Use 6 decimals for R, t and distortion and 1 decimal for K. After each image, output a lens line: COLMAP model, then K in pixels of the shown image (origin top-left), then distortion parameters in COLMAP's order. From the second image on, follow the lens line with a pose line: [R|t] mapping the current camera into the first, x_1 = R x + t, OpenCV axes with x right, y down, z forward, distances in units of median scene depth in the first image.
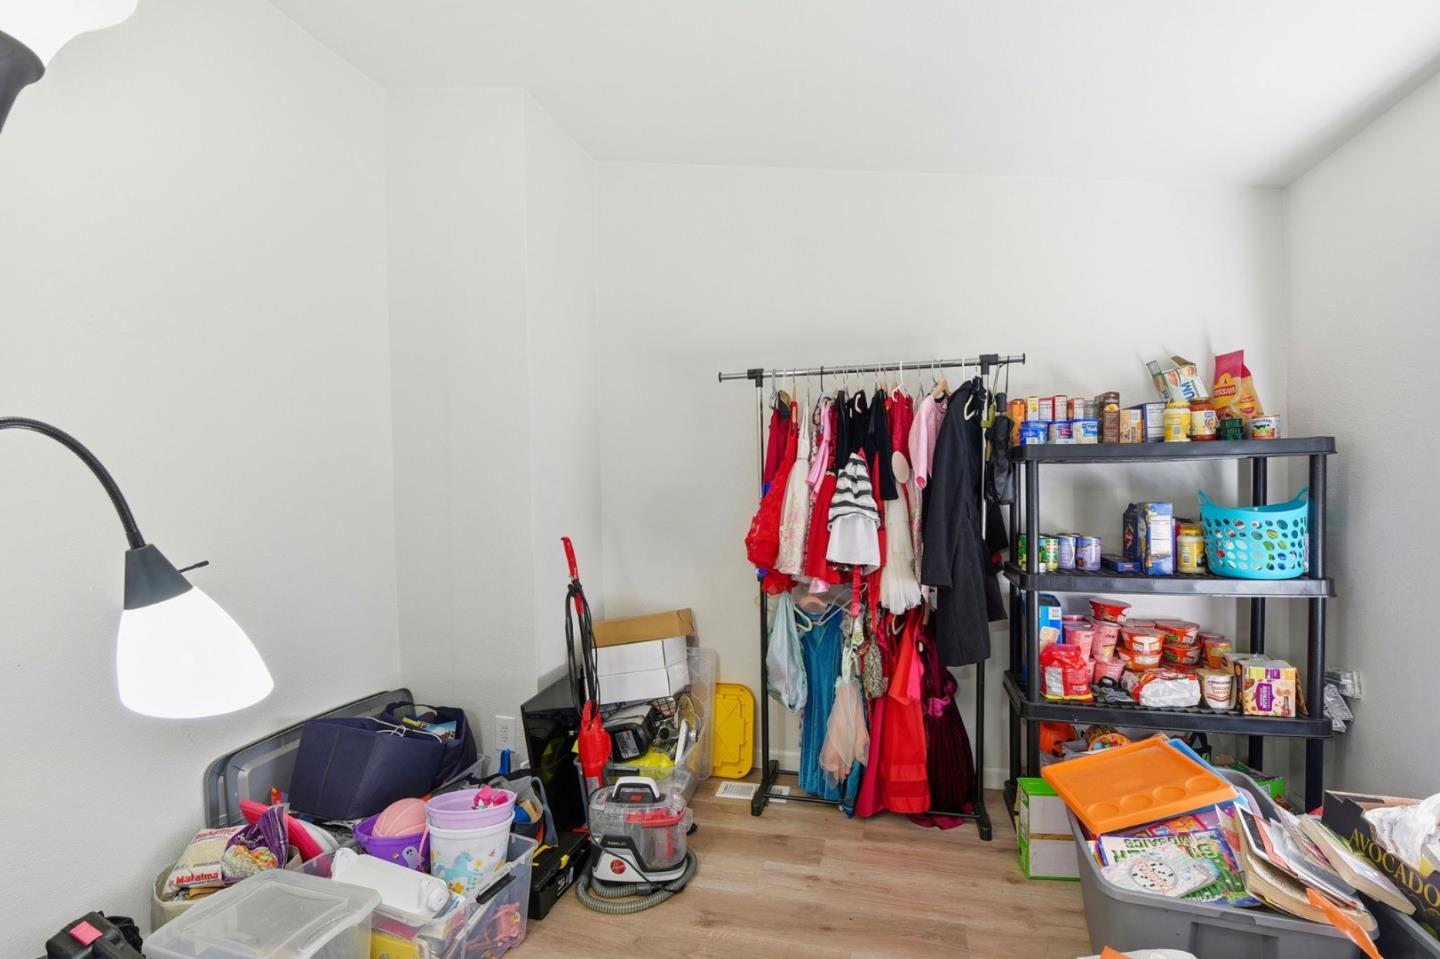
lens RADIAL K [[640.1, 0, 720.0], [0, 640.1, 479.5], [0, 0, 1]] dist [-0.013874, -0.000207]
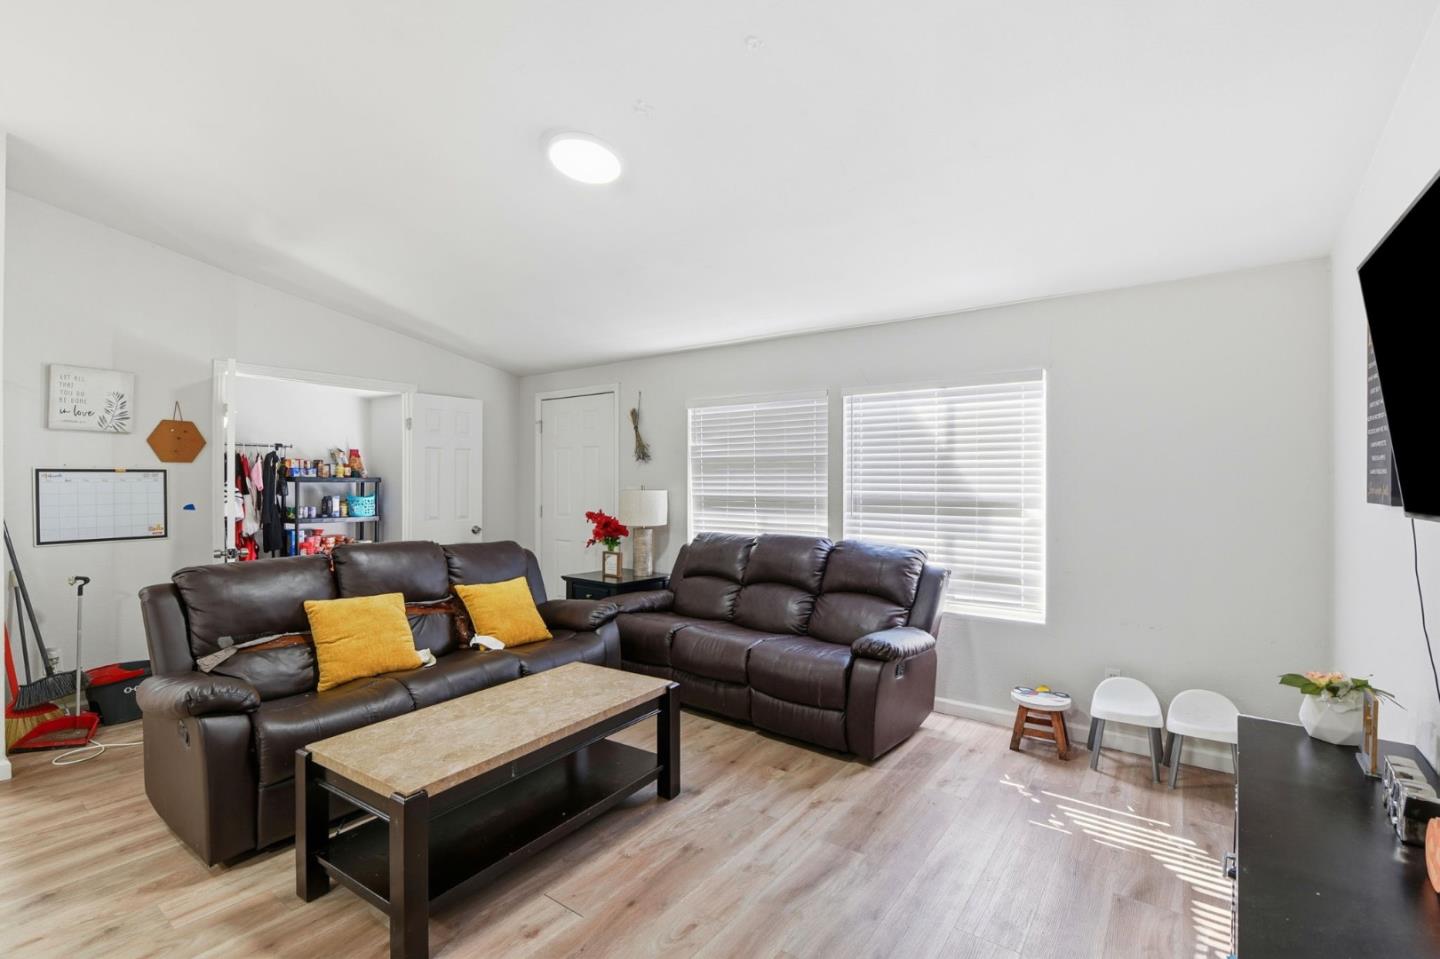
lens RADIAL K [[630.0, 0, 720.0], [0, 630.0, 479.5], [0, 0, 1]] dist [0.000219, -0.000136]
pose [[0.326485, 0.028387, 0.944776, -1.635037], [0.004962, 0.999484, -0.031745, 0.063938], [-0.945189, 0.015053, 0.326175, -1.824686]]
